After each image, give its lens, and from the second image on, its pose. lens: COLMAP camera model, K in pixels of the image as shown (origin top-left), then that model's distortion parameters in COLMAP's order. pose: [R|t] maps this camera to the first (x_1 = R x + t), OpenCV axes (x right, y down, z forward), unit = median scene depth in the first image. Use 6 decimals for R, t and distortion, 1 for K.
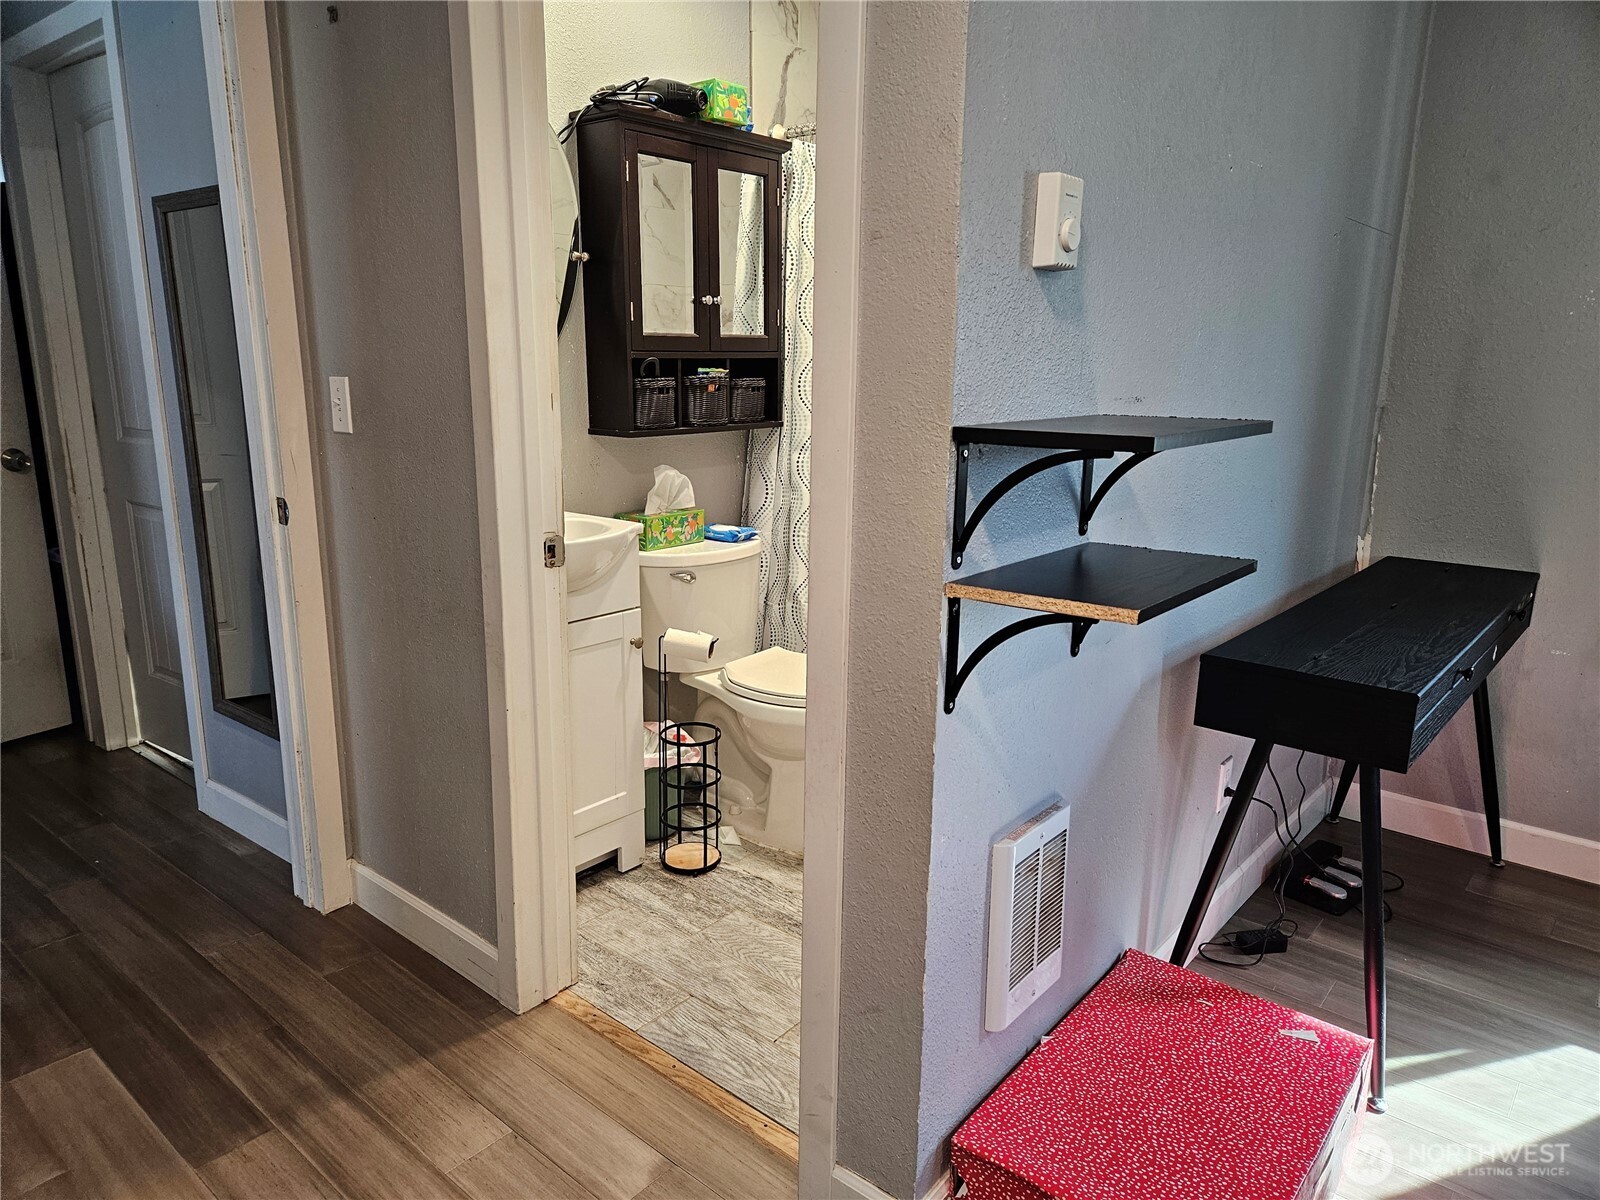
lens RADIAL K [[1060.2, 0, 802.3], [0, 1060.2, 603.5], [0, 0, 1]] dist [0.071397, -0.063178]
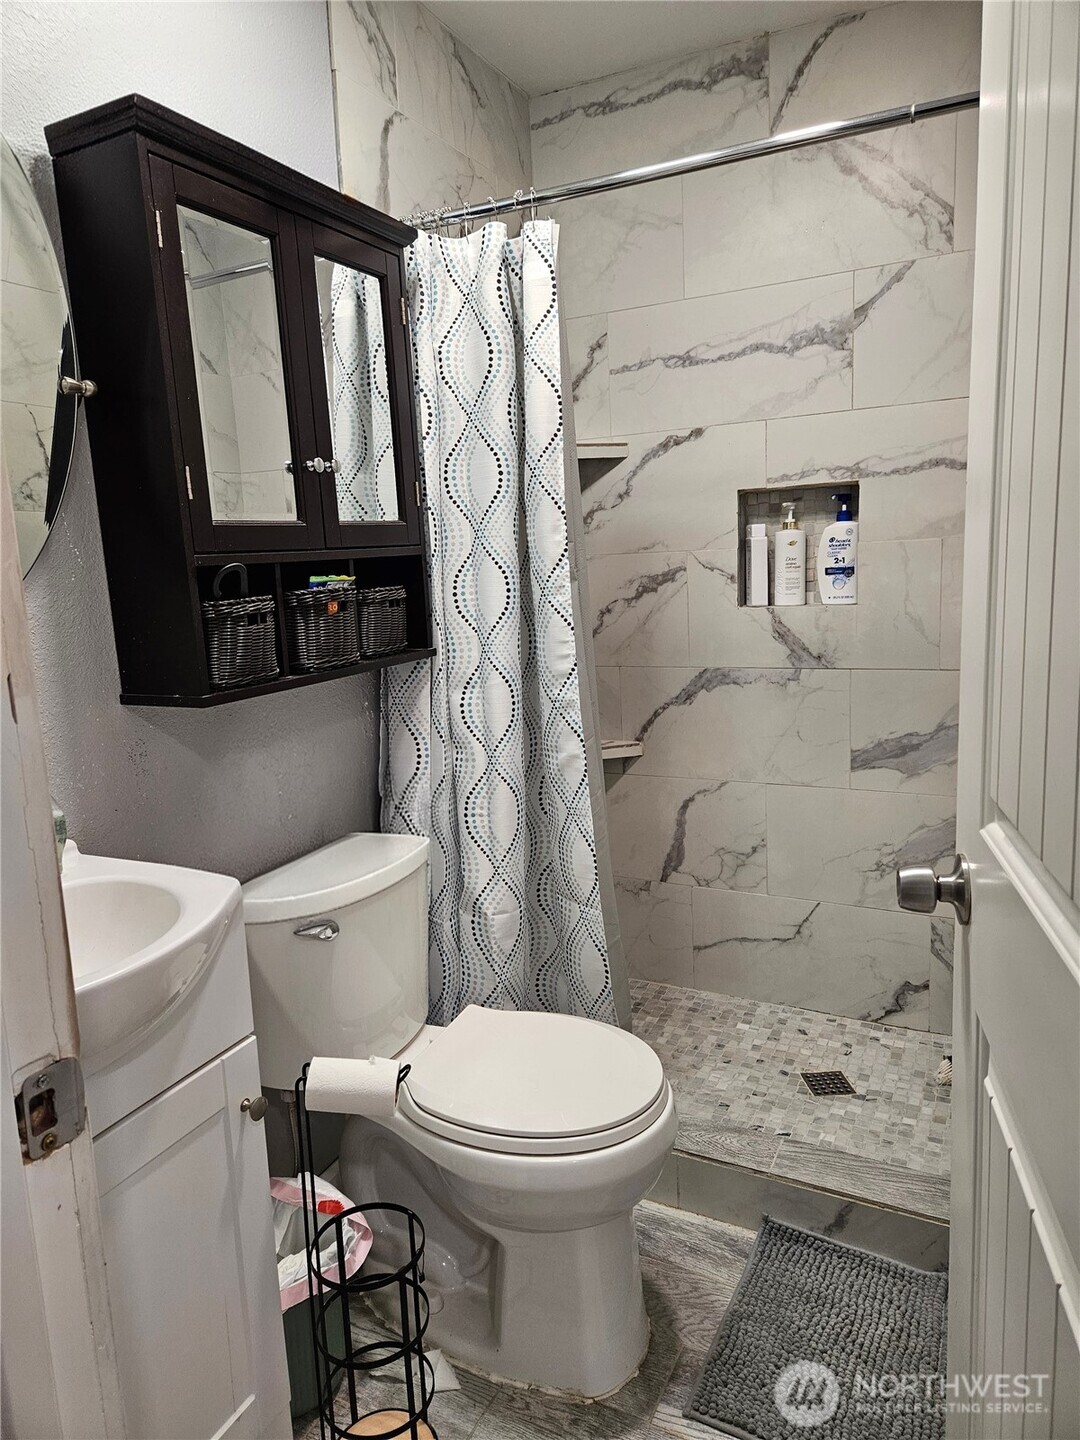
lens RADIAL K [[954.2, 0, 550.6], [0, 954.2, 710.4], [0, 0, 1]] dist [0.071397, -0.063178]
pose [[0.971049, -0.093912, 0.219644, -0.091363], [0.108510, 0.992554, -0.055341, -0.100898], [-0.212811, 0.077573, 0.974009, 0.446897]]
